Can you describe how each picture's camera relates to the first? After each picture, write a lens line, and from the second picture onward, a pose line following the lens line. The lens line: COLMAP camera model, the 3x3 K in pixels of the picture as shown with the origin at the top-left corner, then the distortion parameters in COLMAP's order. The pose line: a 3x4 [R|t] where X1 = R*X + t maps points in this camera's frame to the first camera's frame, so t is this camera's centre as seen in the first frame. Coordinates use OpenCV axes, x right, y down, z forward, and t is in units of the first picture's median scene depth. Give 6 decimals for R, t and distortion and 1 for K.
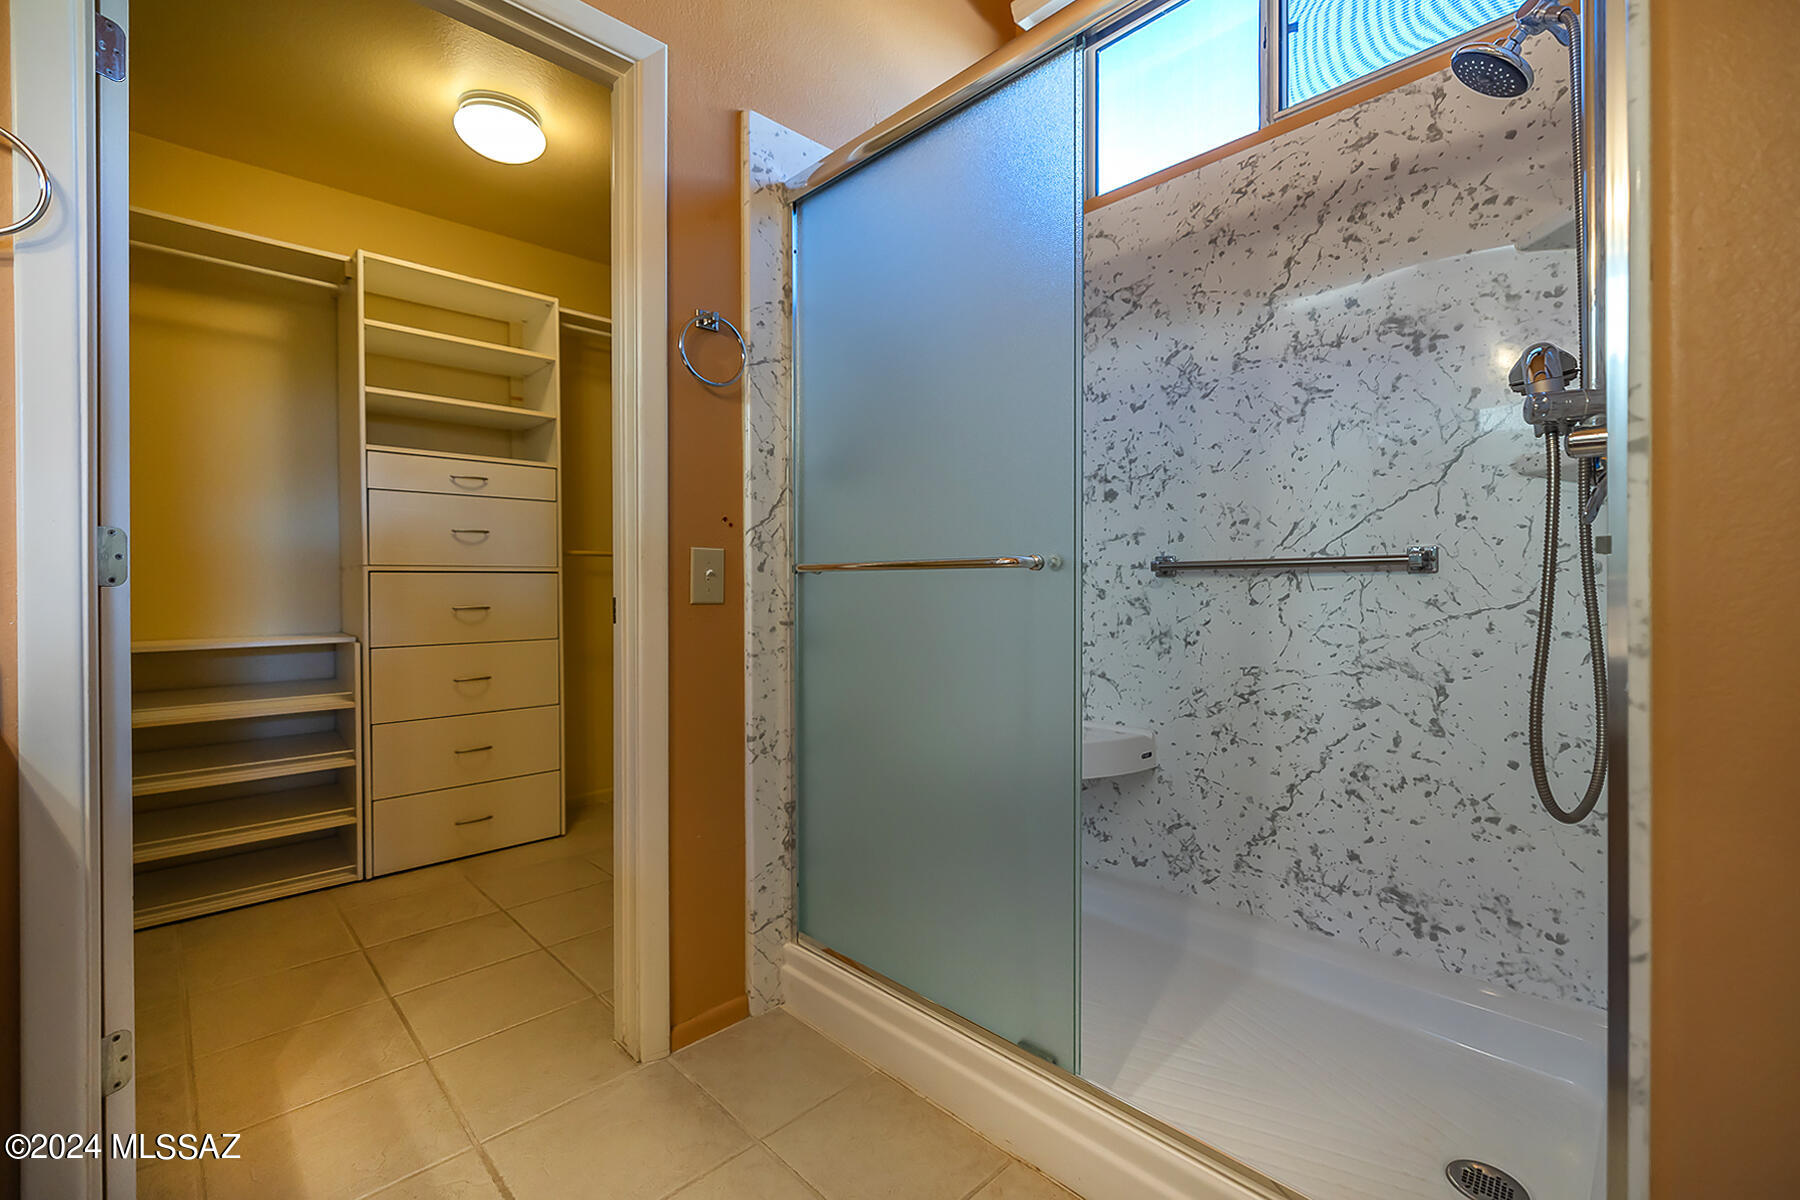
lens RADIAL K [[791.1, 0, 971.0], [0, 791.1, 596.0], [0, 0, 1]] dist [0.000312, -0.000596]
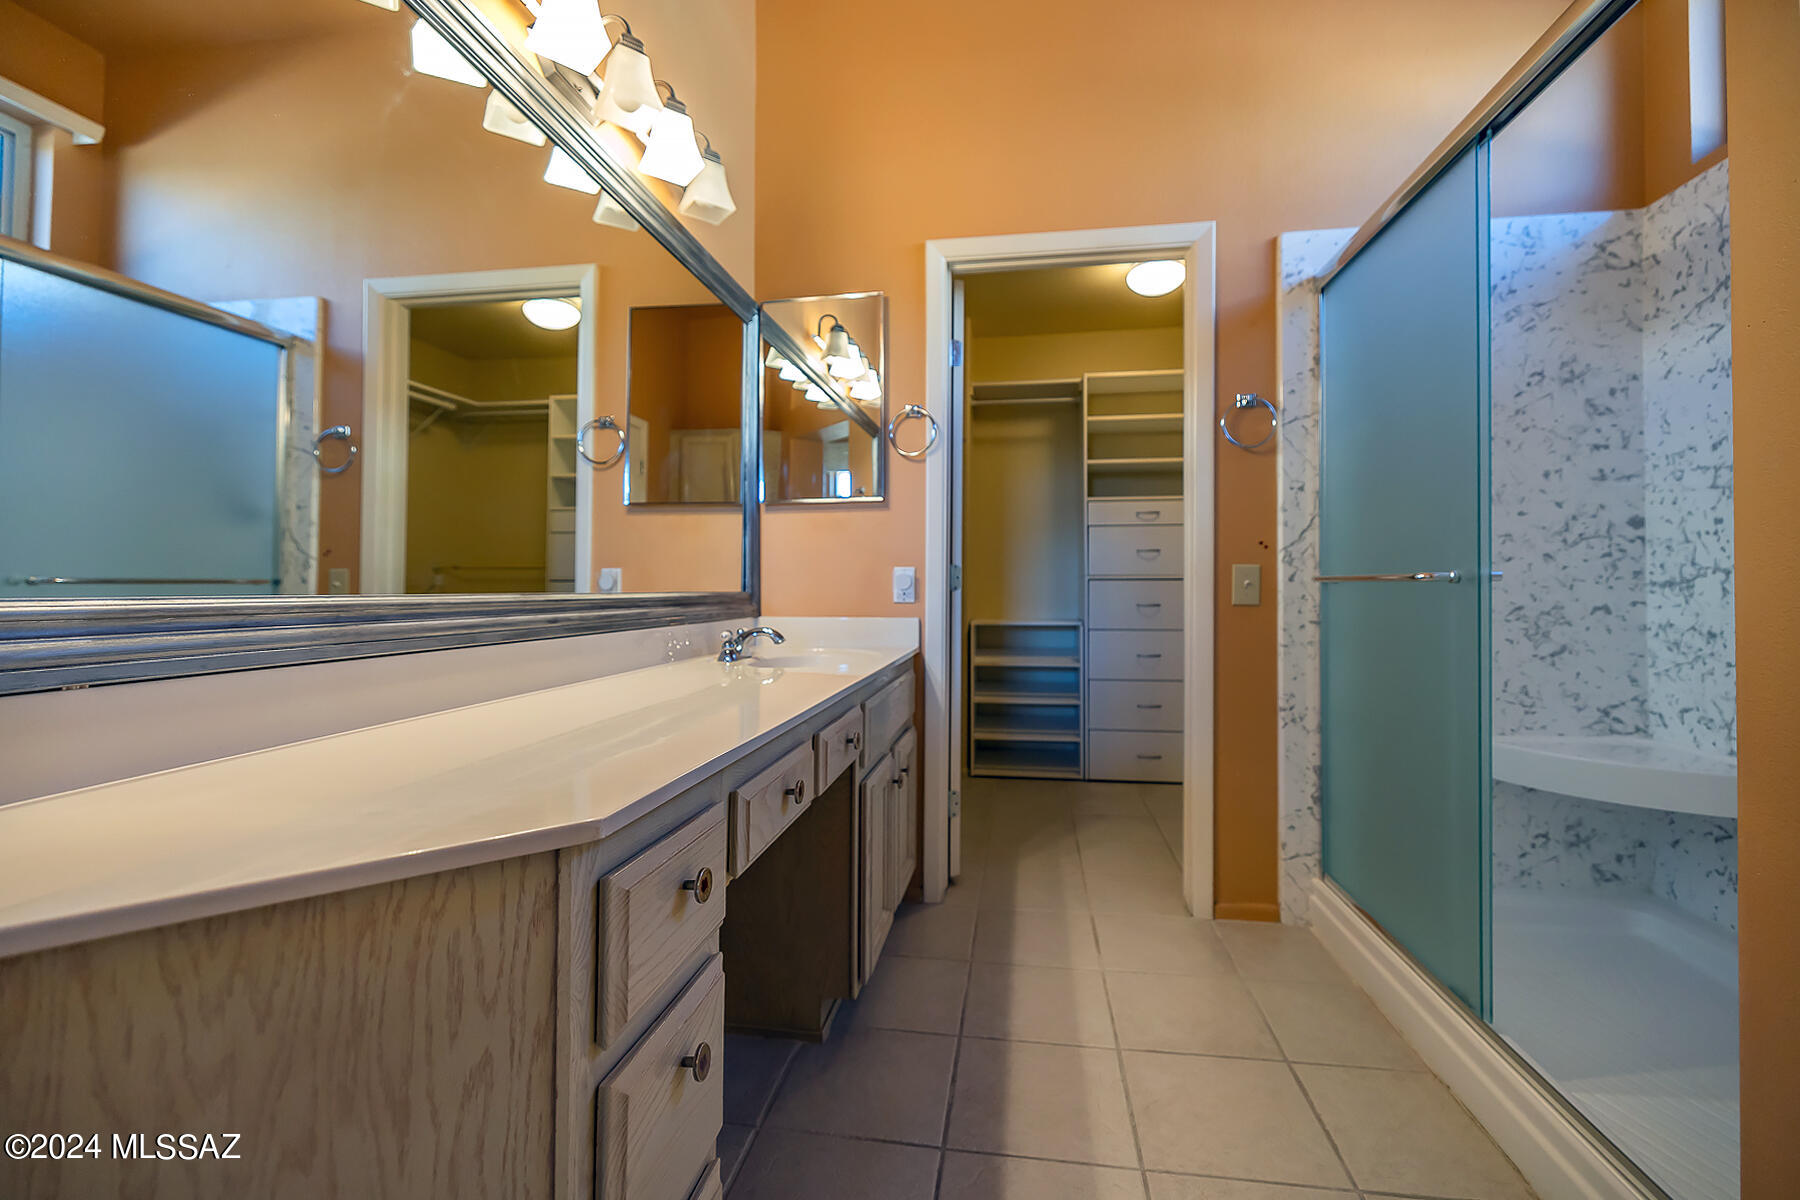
lens RADIAL K [[759.7, 0, 910.5], [0, 759.7, 594.2], [0, 0, 1]] dist [0.000615, -0.000249]
pose [[0.587840, 0.011788, -0.808891, 0.372124], [-0.013740, 0.999895, 0.004587, -0.007213], [0.808861, 0.008418, 0.587940, -0.236028]]
